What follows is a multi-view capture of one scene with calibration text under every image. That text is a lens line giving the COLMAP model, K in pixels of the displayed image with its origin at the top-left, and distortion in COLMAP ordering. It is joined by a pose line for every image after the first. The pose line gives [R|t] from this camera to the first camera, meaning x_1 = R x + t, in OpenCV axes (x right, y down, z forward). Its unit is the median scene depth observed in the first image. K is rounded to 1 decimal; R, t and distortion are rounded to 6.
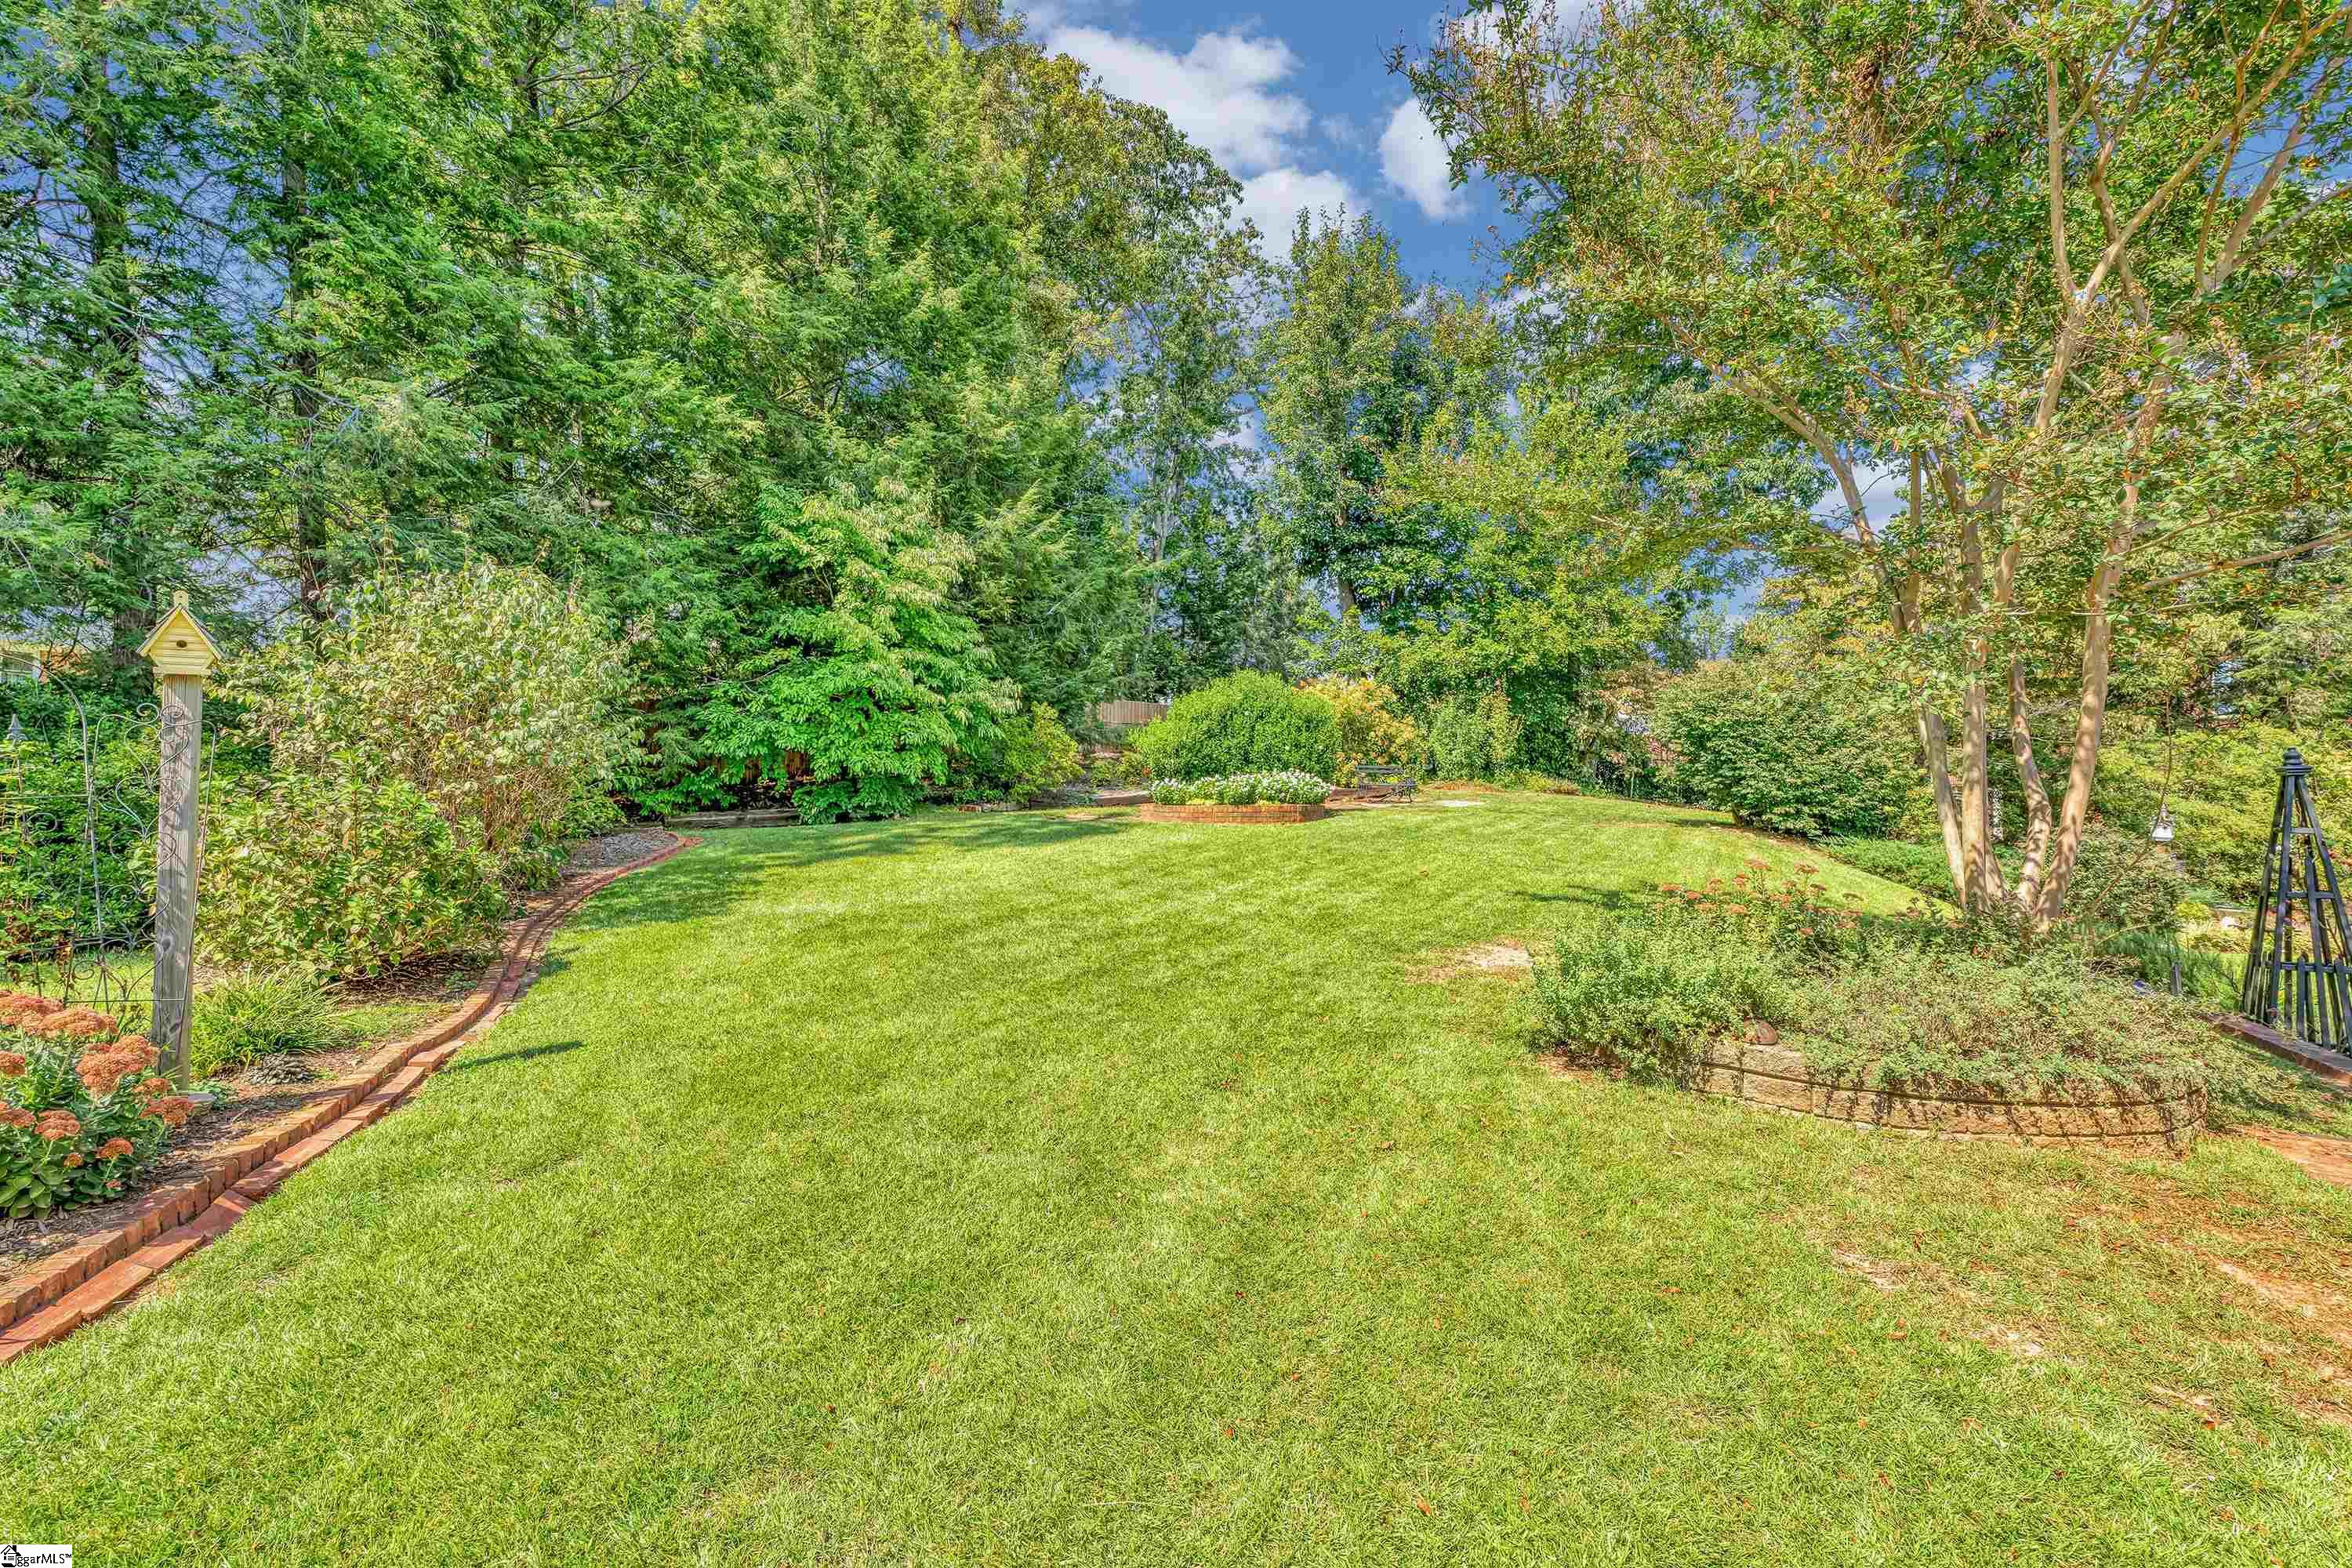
lens RADIAL K [[1060.8, 0, 1178.7], [0, 1060.8, 788.1], [0, 0, 1]] dist [0.000286, 0.000564]
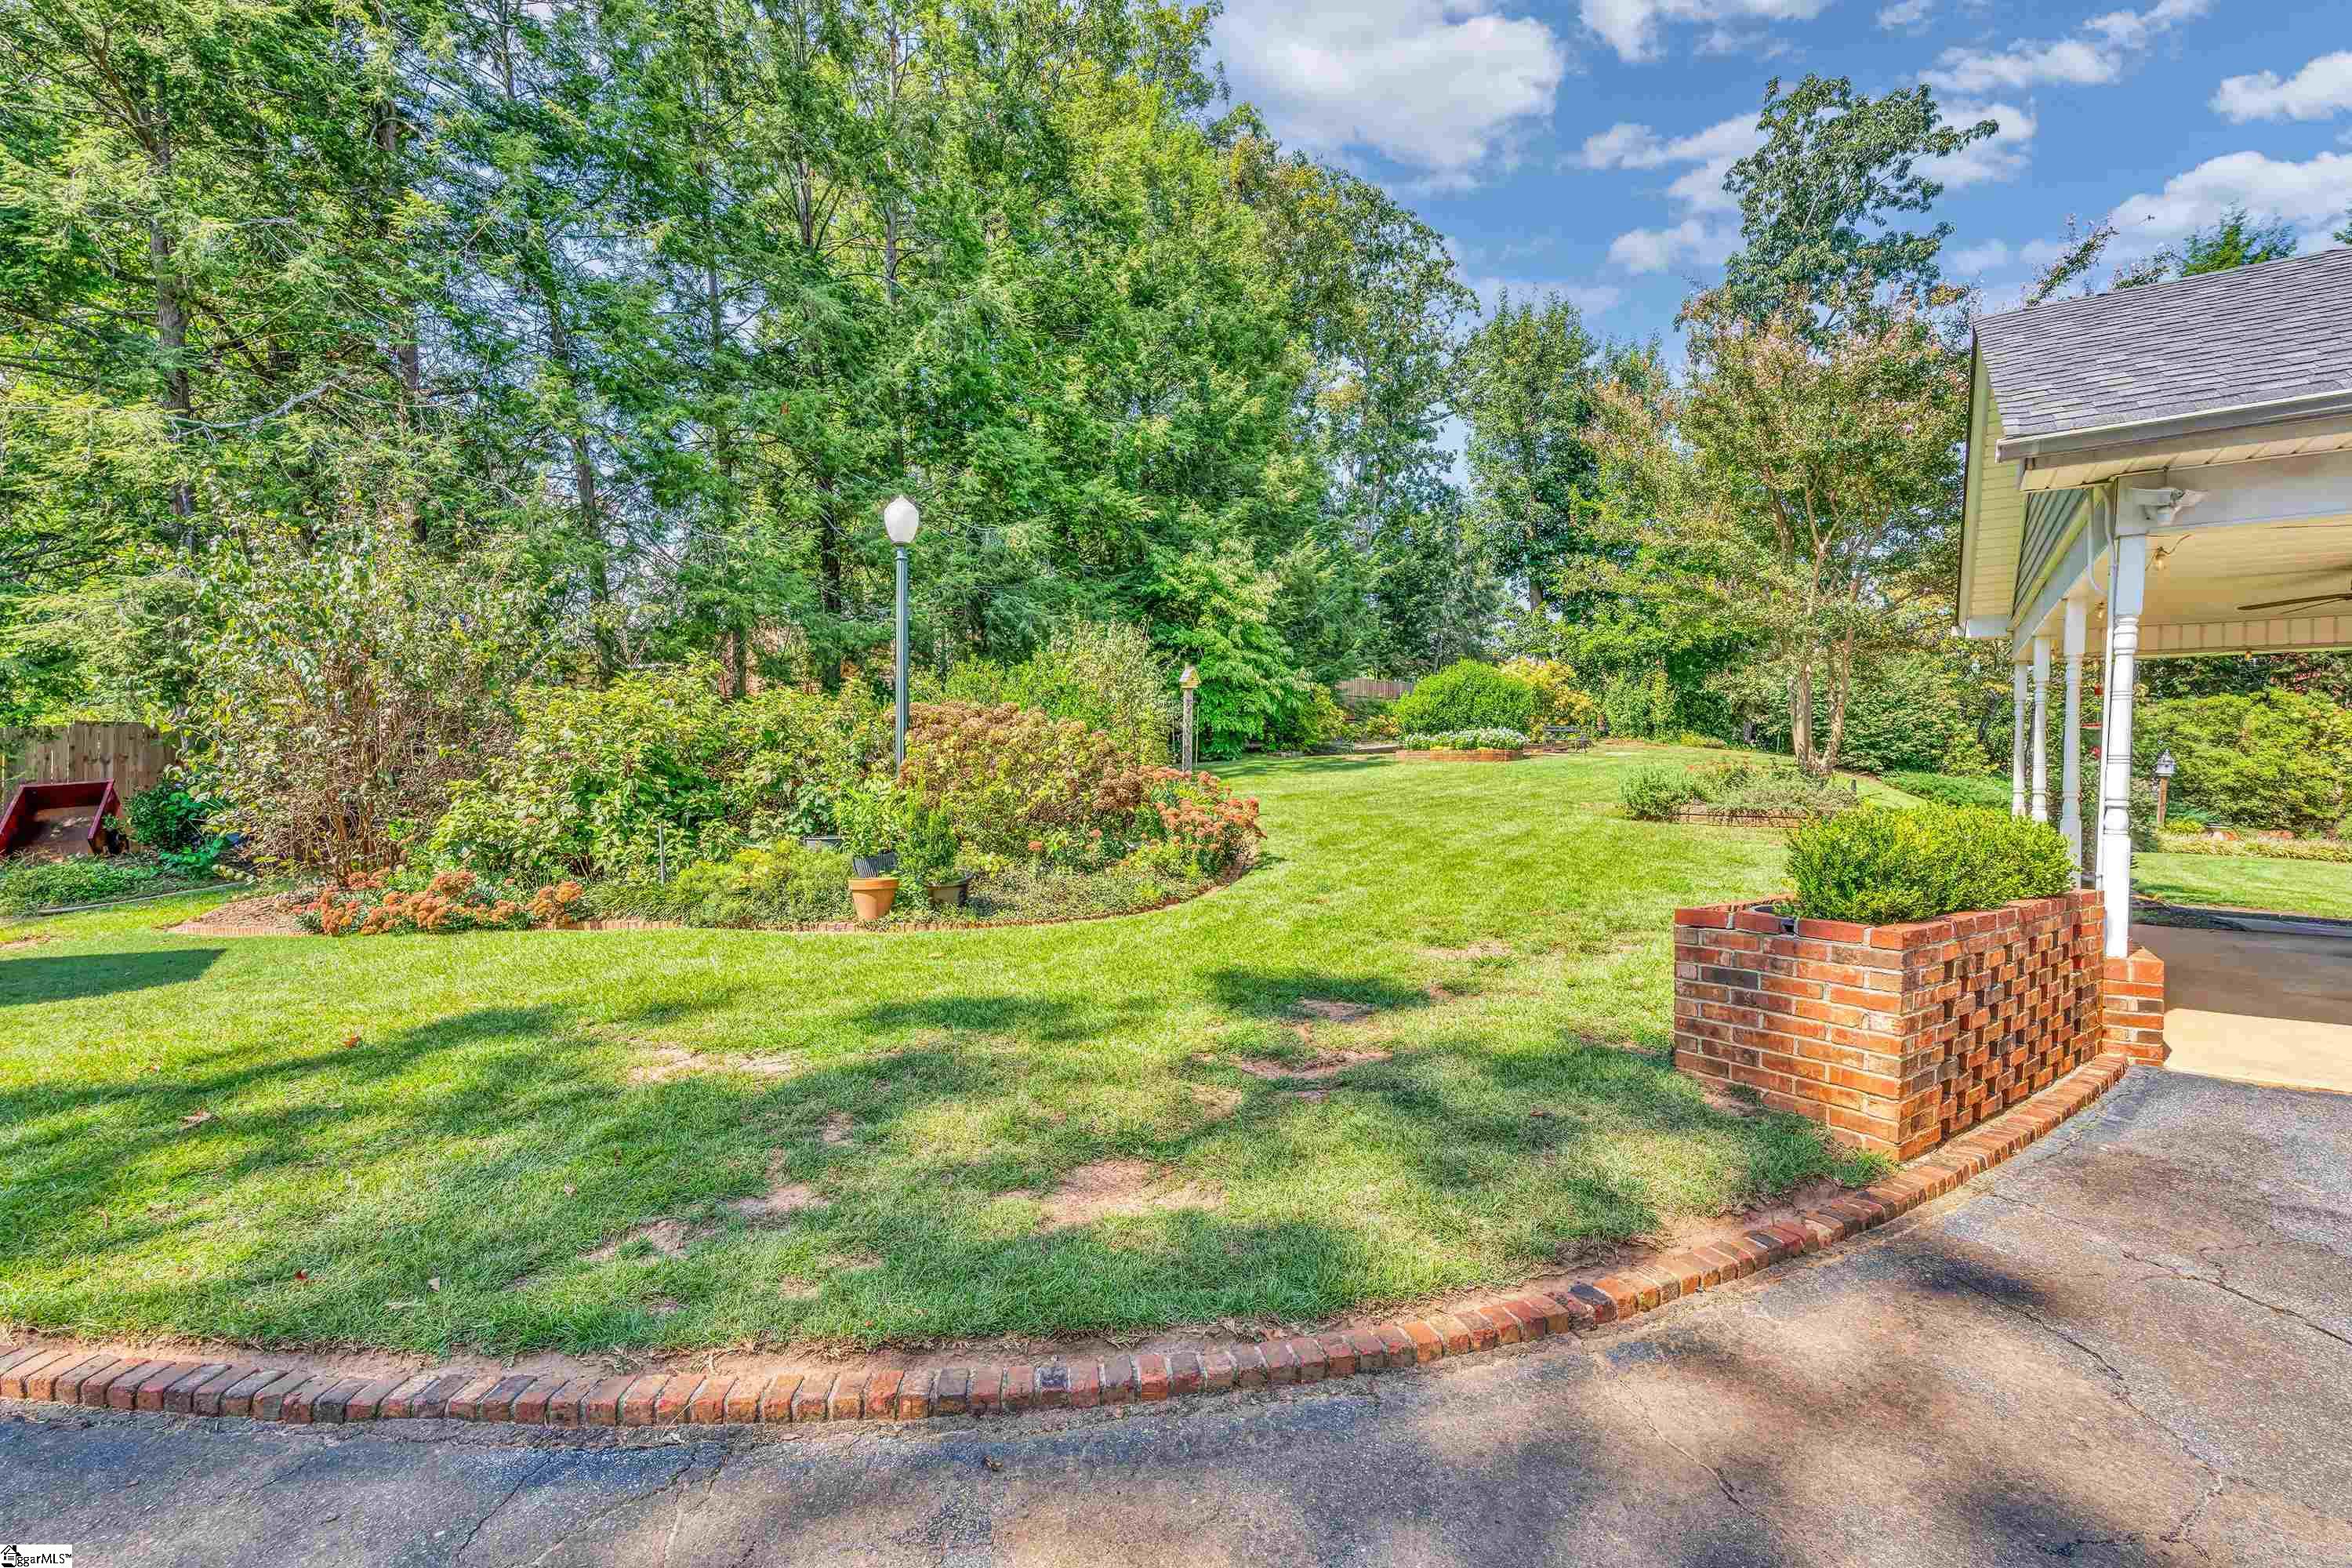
lens RADIAL K [[1060.8, 0, 1170.9], [0, 1060.8, 789.8], [0, 0, 1]] dist [0.000286, 0.000564]
pose [[0.986383, 0.003892, -0.164419, -0.085581], [0.000804, 0.999594, 0.028483, 0.022690], [0.164463, -0.028227, 0.985979, -0.448331]]
